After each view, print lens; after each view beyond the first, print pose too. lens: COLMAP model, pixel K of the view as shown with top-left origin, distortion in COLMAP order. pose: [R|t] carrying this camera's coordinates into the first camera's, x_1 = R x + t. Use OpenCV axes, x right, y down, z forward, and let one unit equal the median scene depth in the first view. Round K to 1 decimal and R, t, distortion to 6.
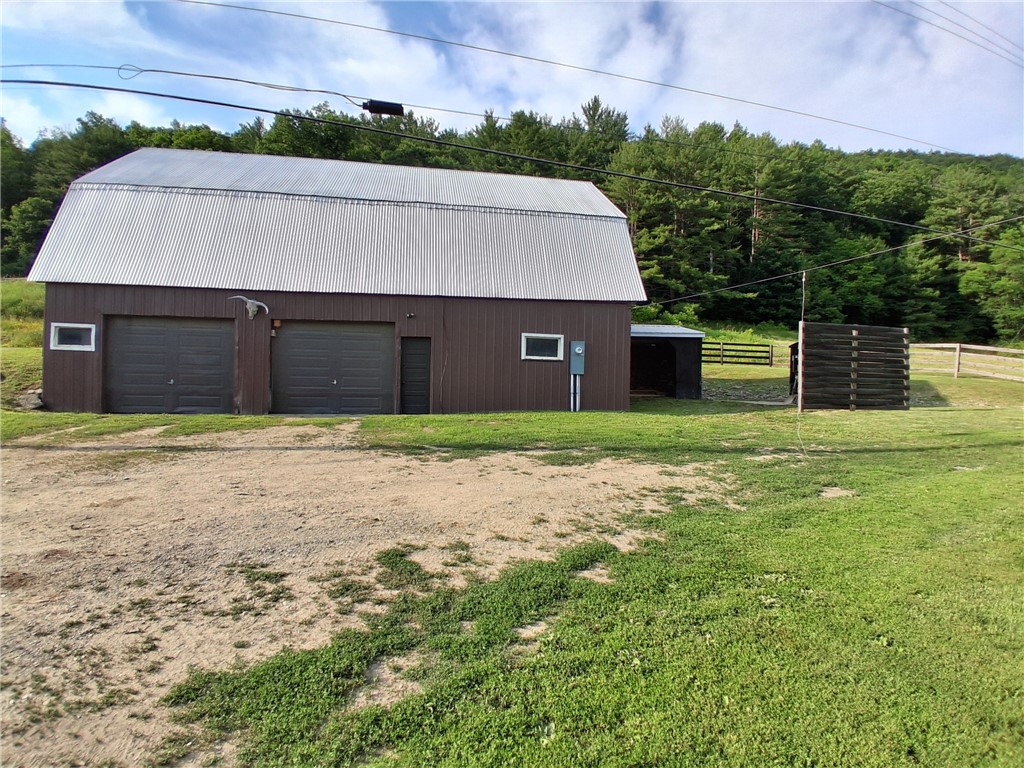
lens RADIAL K [[507.5, 0, 505.6], [0, 507.5, 386.3], [0, 0, 1]] dist [-0.042525, -0.013578]
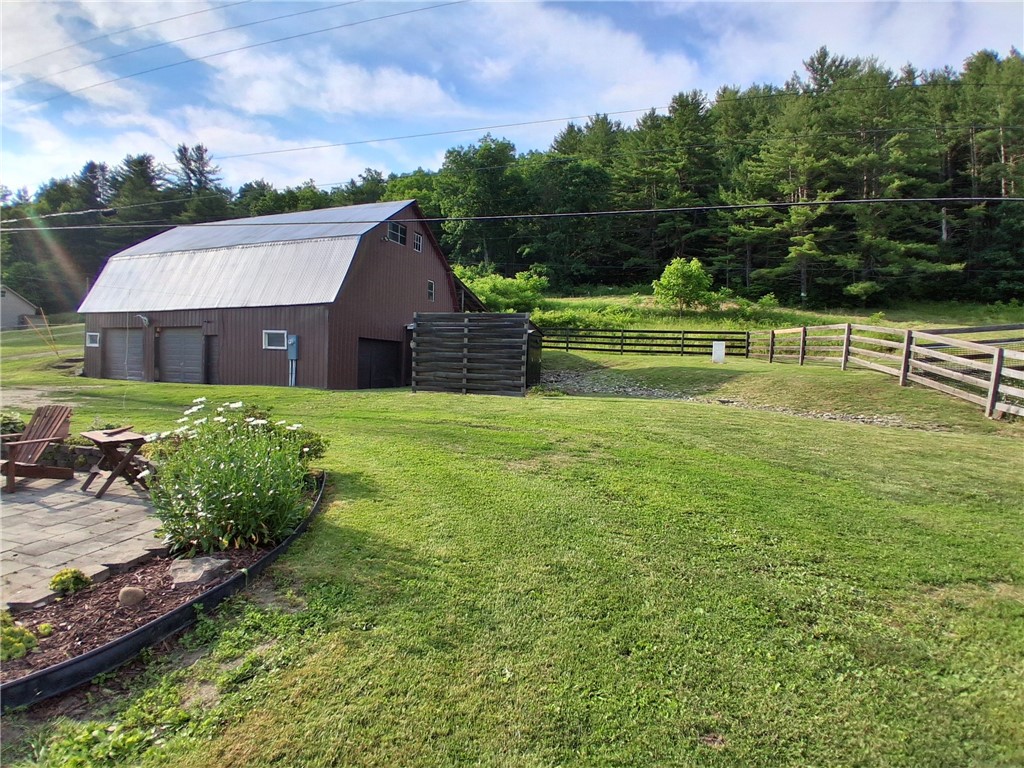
lens RADIAL K [[507.5, 0, 514.7], [0, 507.5, 383.0], [0, 0, 1]] dist [-0.042525, -0.013578]
pose [[0.848865, 0.024958, -0.528020, 0.654919], [-0.025435, 0.999656, 0.006362, 0.007596], [0.527998, 0.008030, 0.849208, 0.086451]]
